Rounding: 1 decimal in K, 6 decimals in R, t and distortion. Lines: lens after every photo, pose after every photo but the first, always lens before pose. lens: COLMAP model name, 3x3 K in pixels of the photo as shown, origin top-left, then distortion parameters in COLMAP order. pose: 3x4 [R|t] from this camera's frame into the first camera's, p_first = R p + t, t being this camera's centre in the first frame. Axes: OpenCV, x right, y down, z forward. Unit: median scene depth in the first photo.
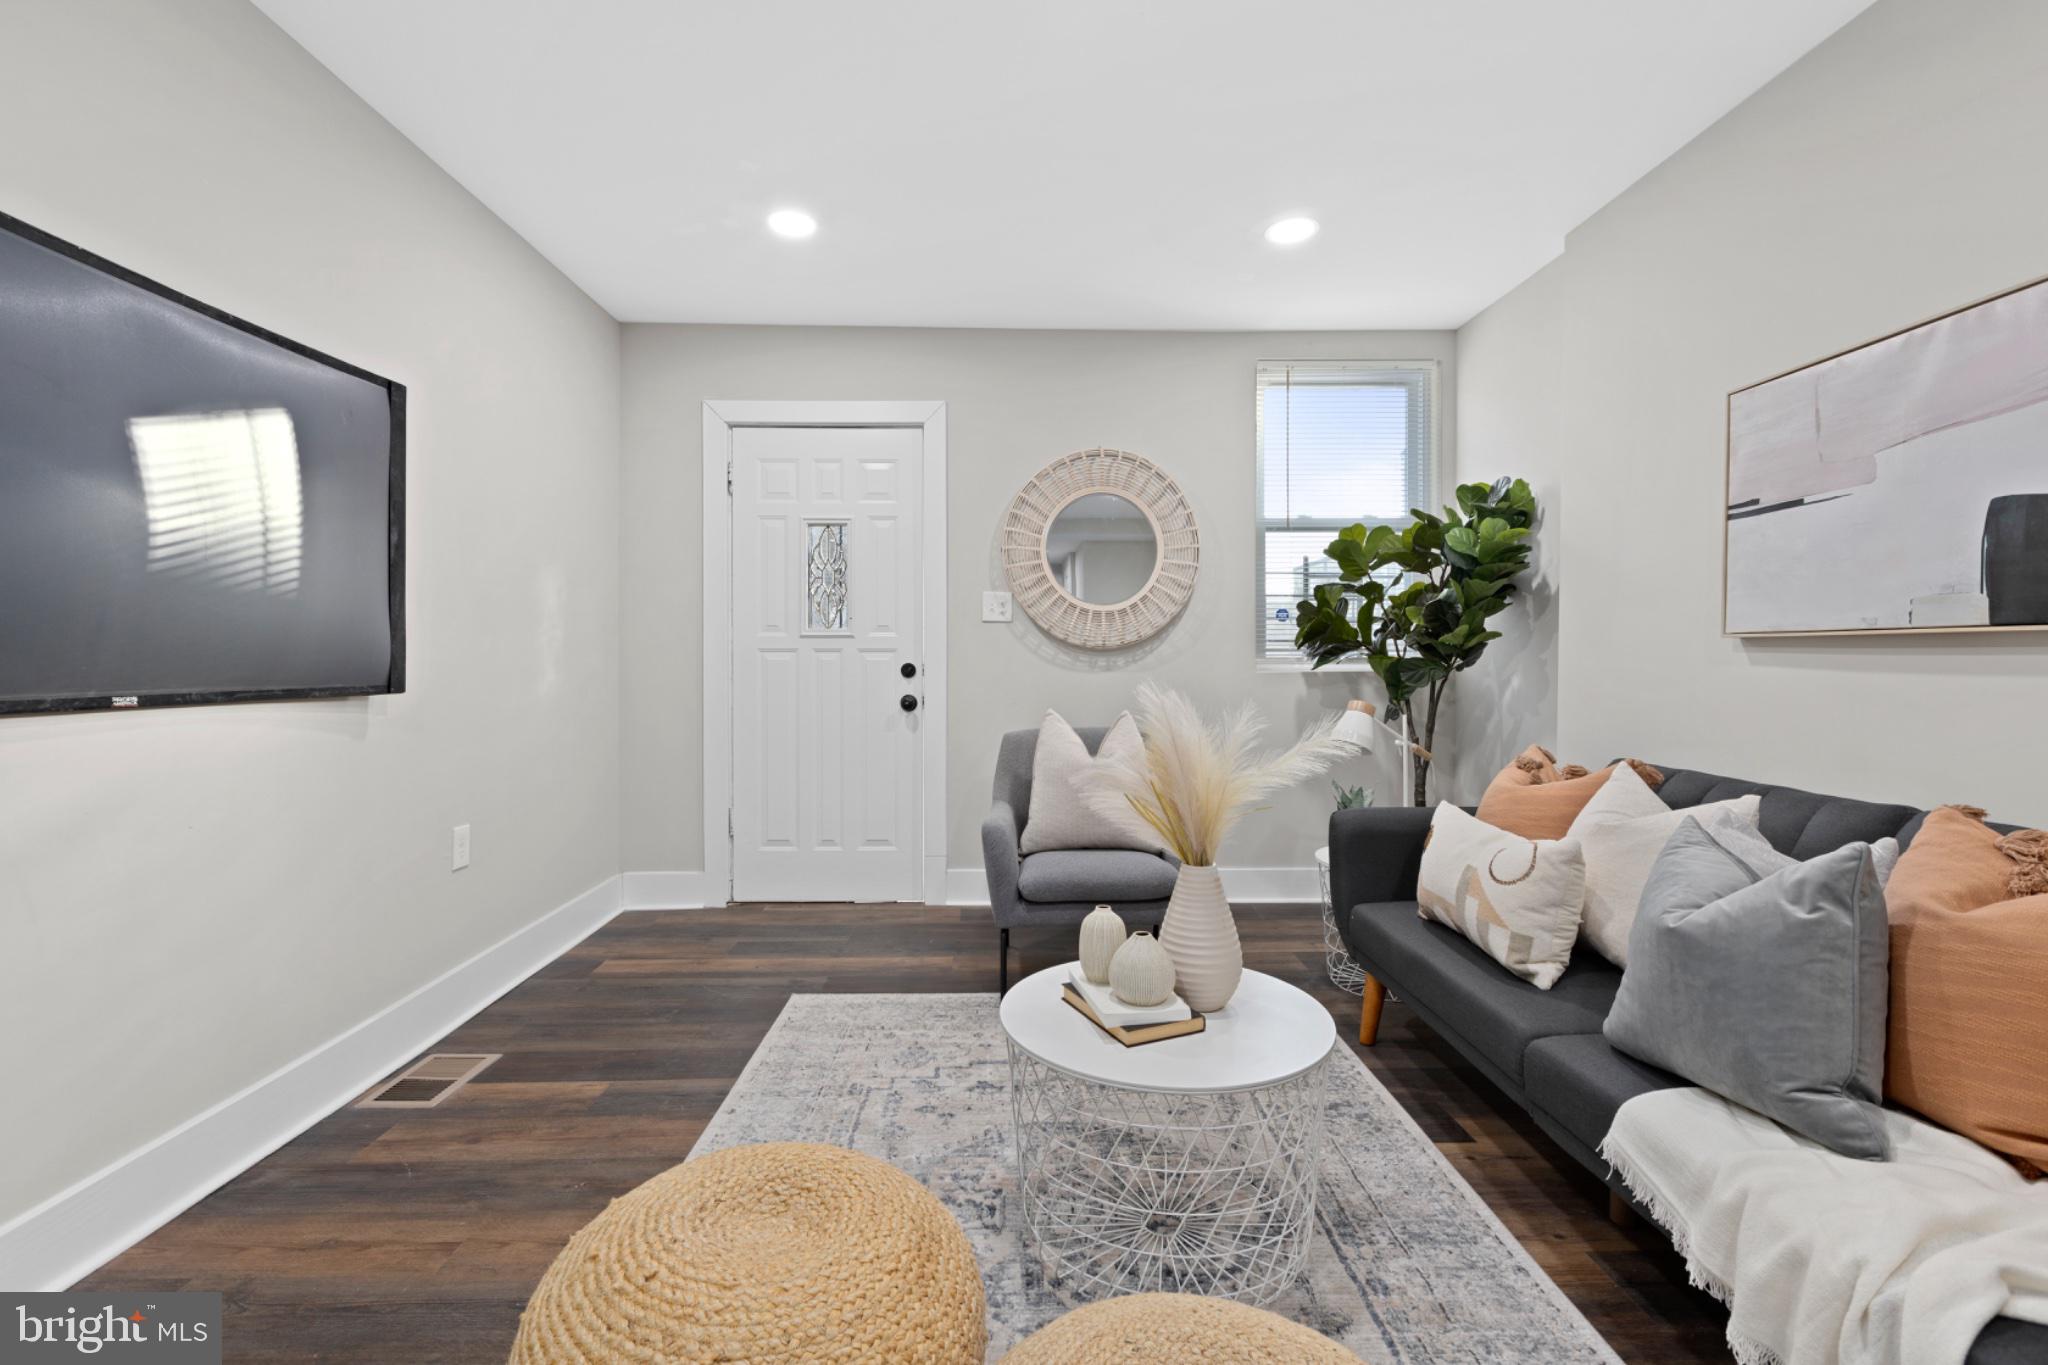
lens RADIAL K [[906.6, 0, 1027.9], [0, 906.6, 671.5], [0, 0, 1]] dist [0.001194, -0.000924]
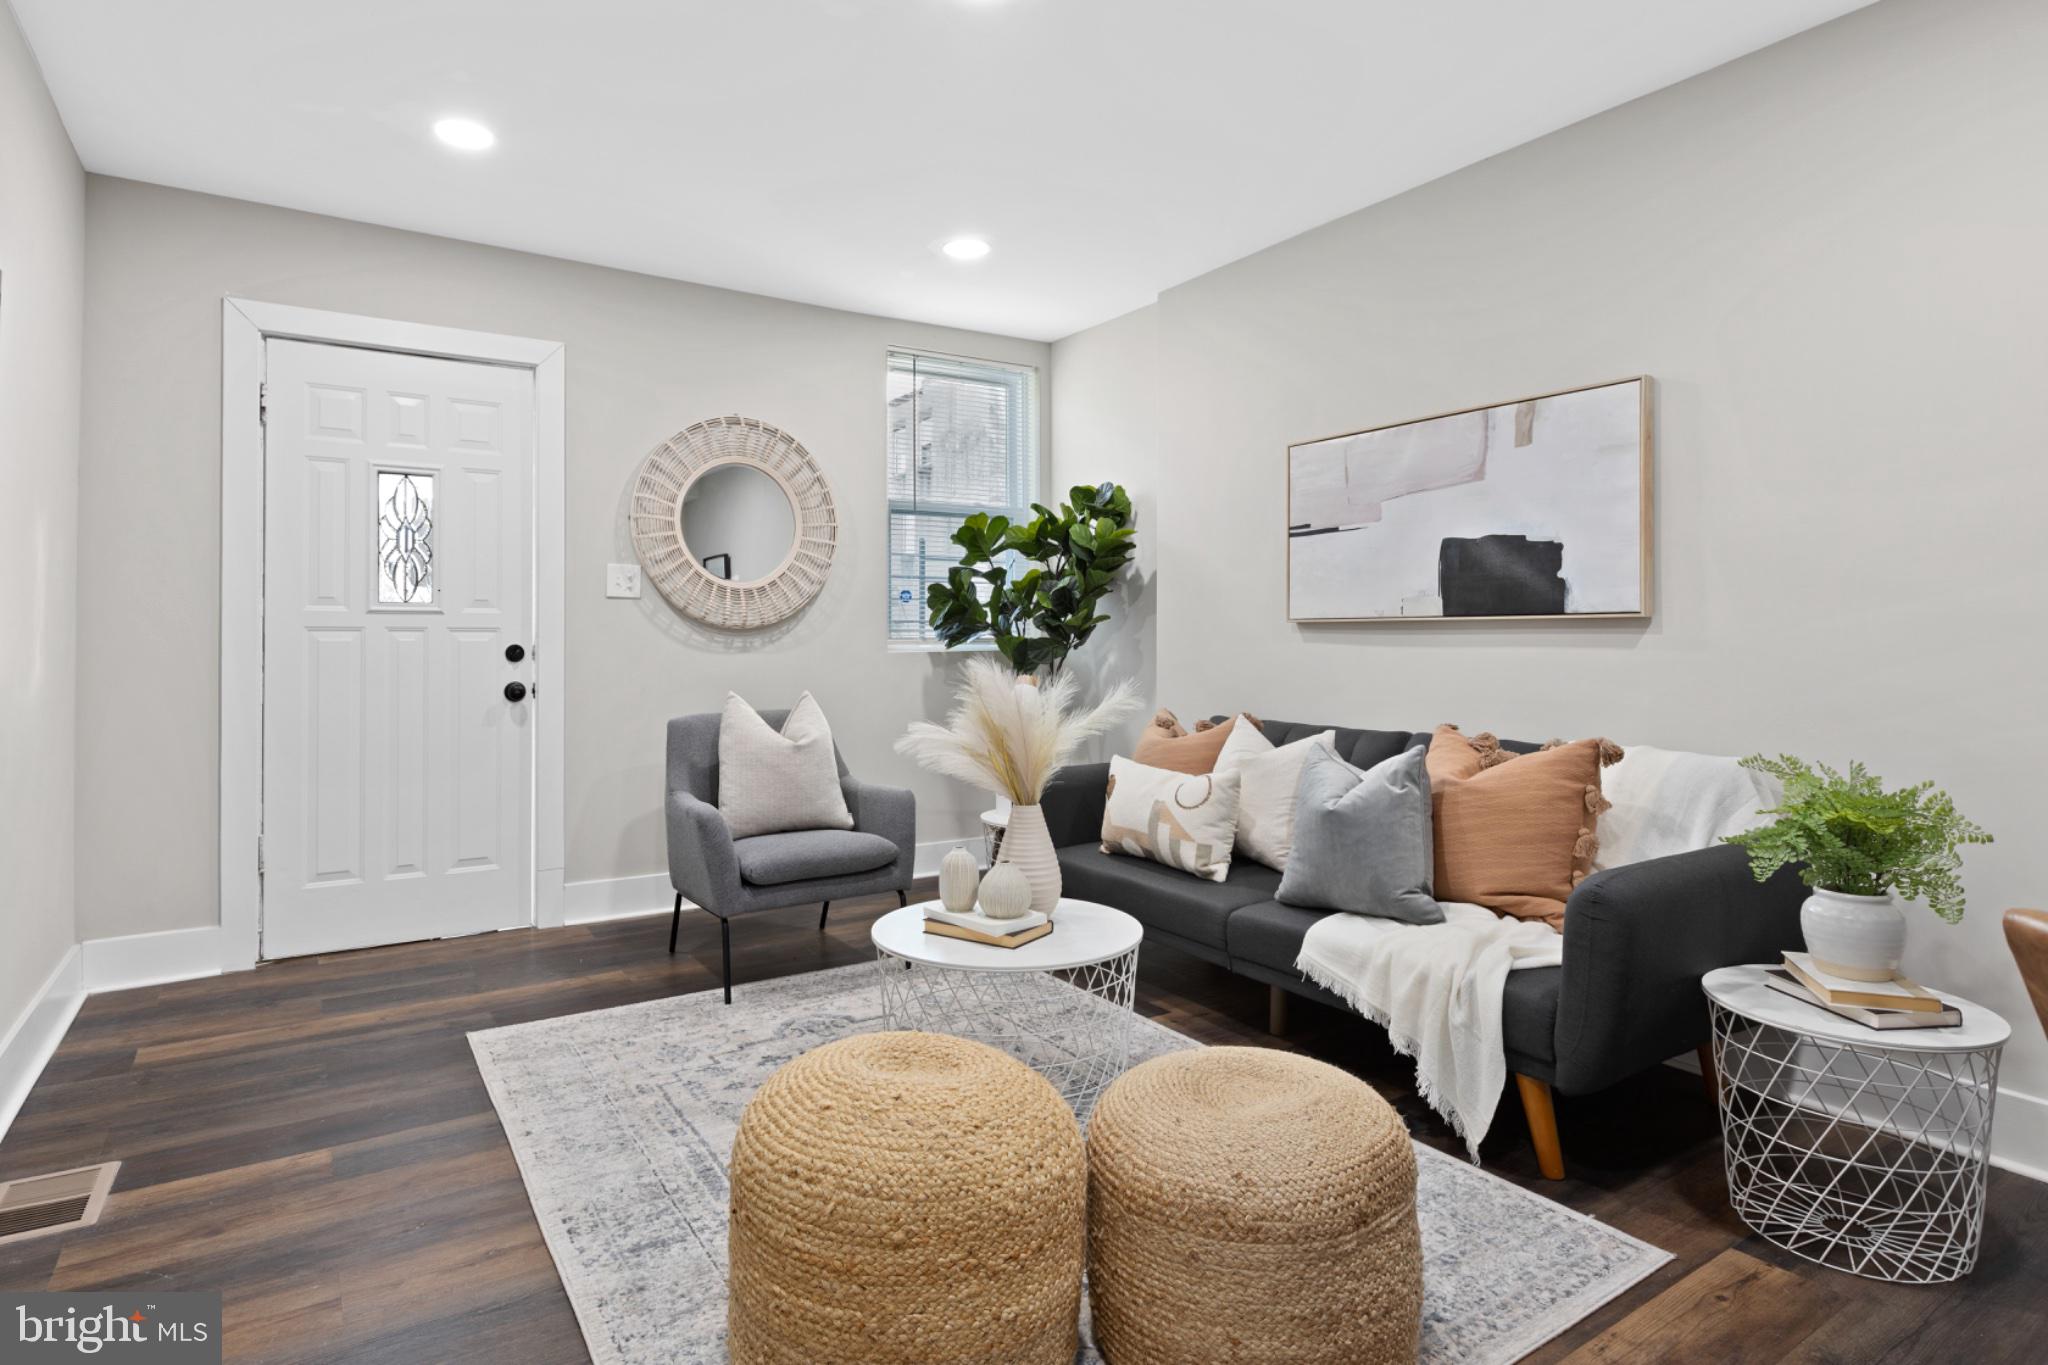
lens RADIAL K [[1093.5, 0, 1025.0], [0, 1093.5, 633.9], [0, 0, 1]] dist [-0.003179, -0.000543]
pose [[0.848020, 0.001244, 0.529963, -0.347674], [0.009809, 0.999789, -0.018044, 0.004763], [-0.529874, 0.020500, 0.847829, -0.149640]]
